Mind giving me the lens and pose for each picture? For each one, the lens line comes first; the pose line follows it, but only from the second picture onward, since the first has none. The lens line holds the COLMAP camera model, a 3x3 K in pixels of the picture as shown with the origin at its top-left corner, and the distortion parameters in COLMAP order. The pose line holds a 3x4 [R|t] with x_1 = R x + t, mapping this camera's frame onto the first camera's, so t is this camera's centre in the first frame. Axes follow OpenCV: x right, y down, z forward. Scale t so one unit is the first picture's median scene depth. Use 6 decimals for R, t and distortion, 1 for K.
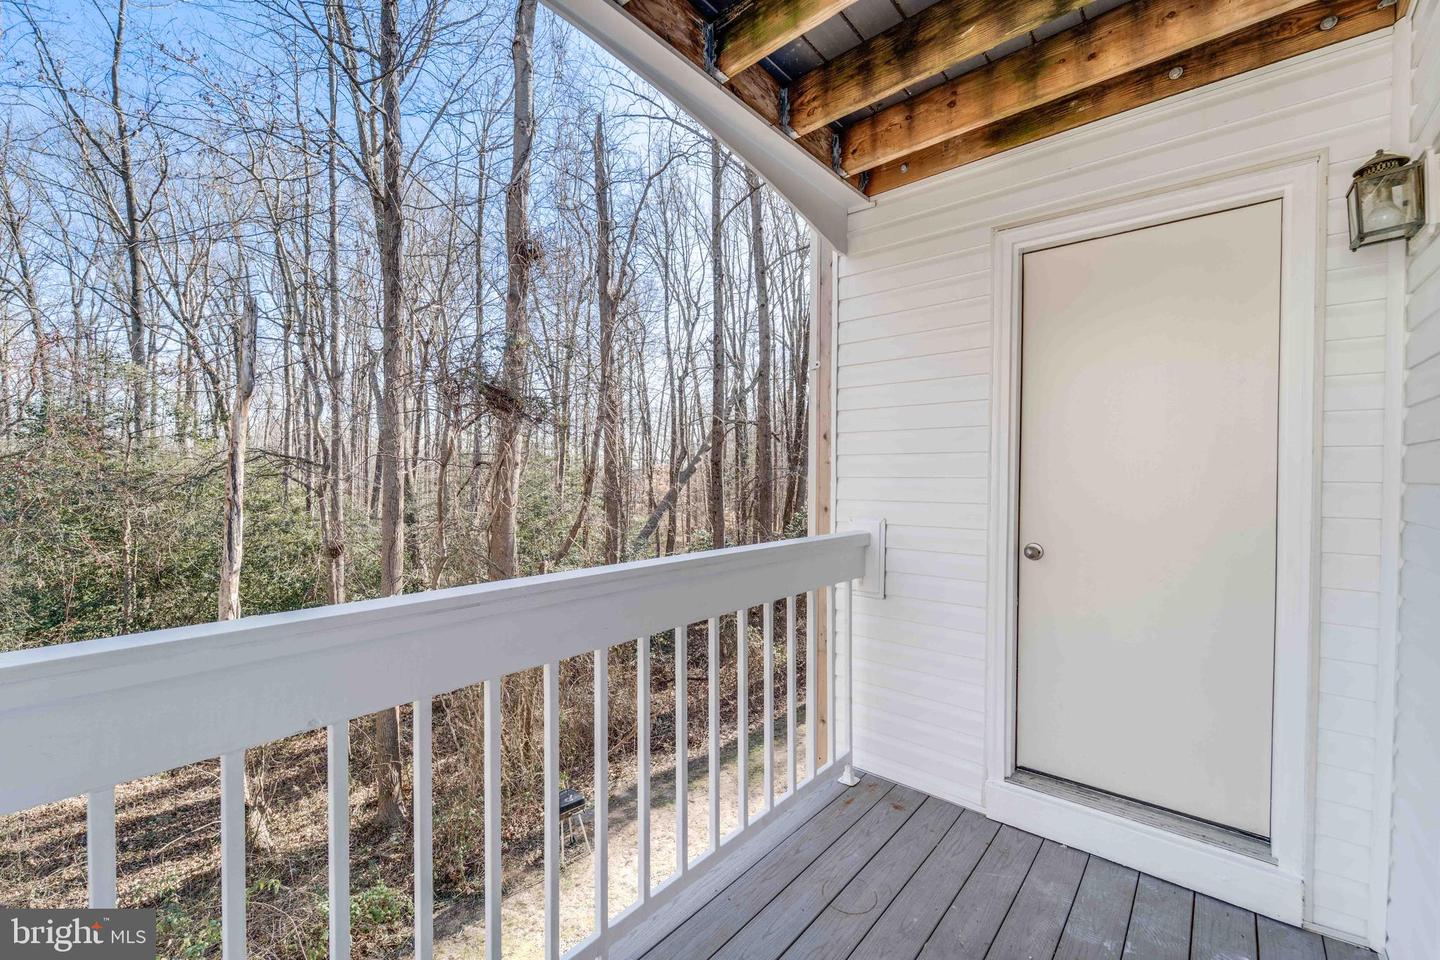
lens RADIAL K [[576.9, 0, 722.7], [0, 576.9, 484.2], [0, 0, 1]] dist [0.005395, -0.002966]
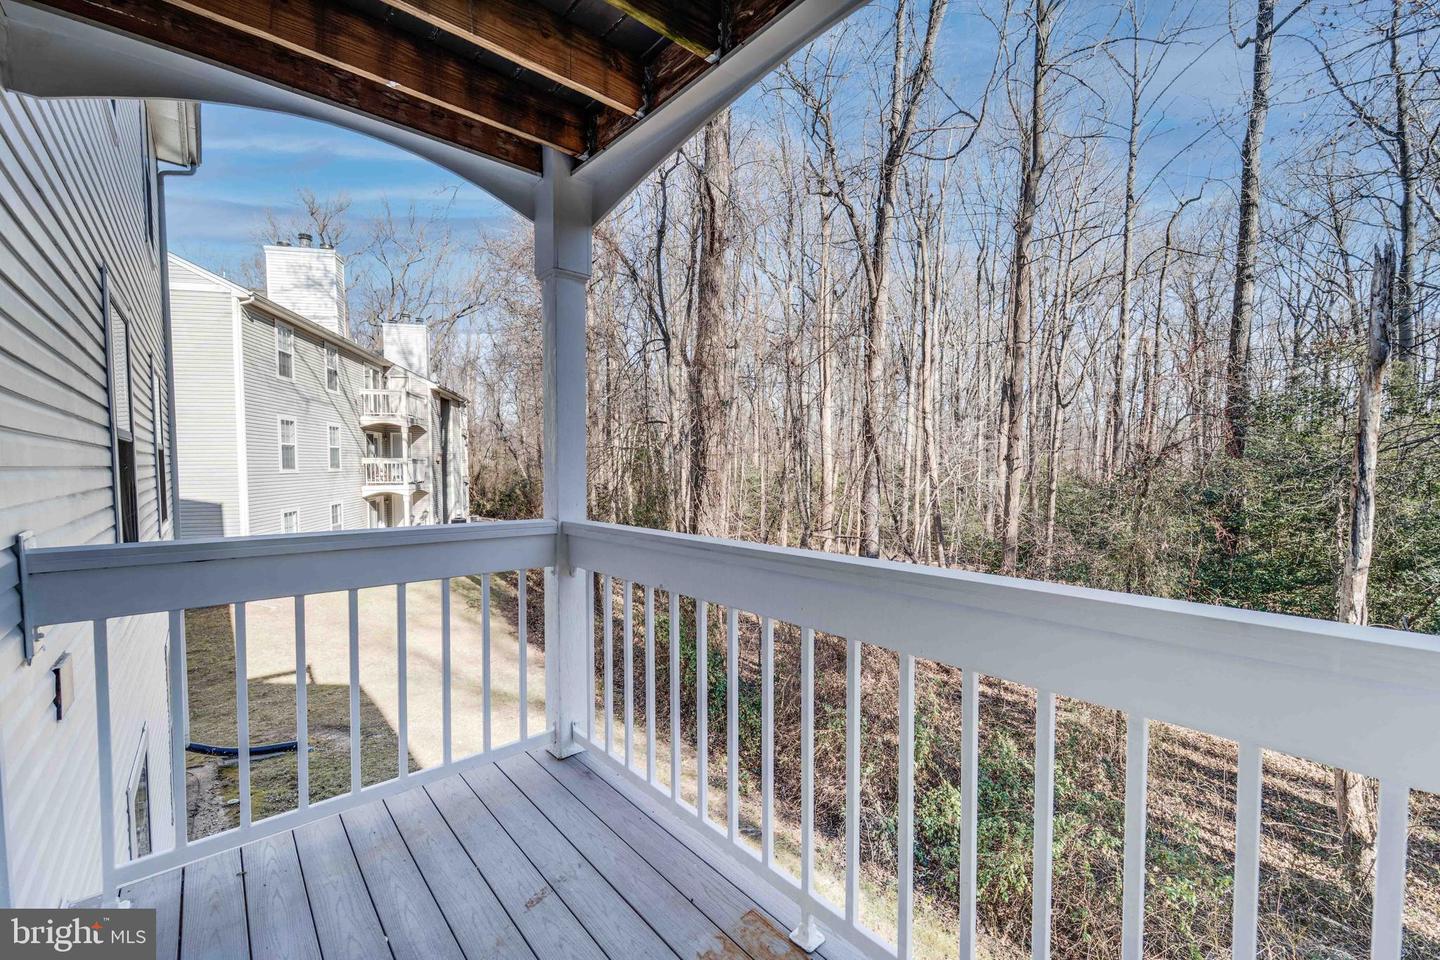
lens RADIAL K [[576.9, 0, 722.7], [0, 576.9, 484.2], [0, 0, 1]] dist [0.005395, -0.002966]
pose [[-0.125606, 0.041236, -0.991223, 0.125469], [-0.009969, 0.999033, 0.042824, -0.003110], [0.992030, 0.015260, -0.125073, 0.145058]]
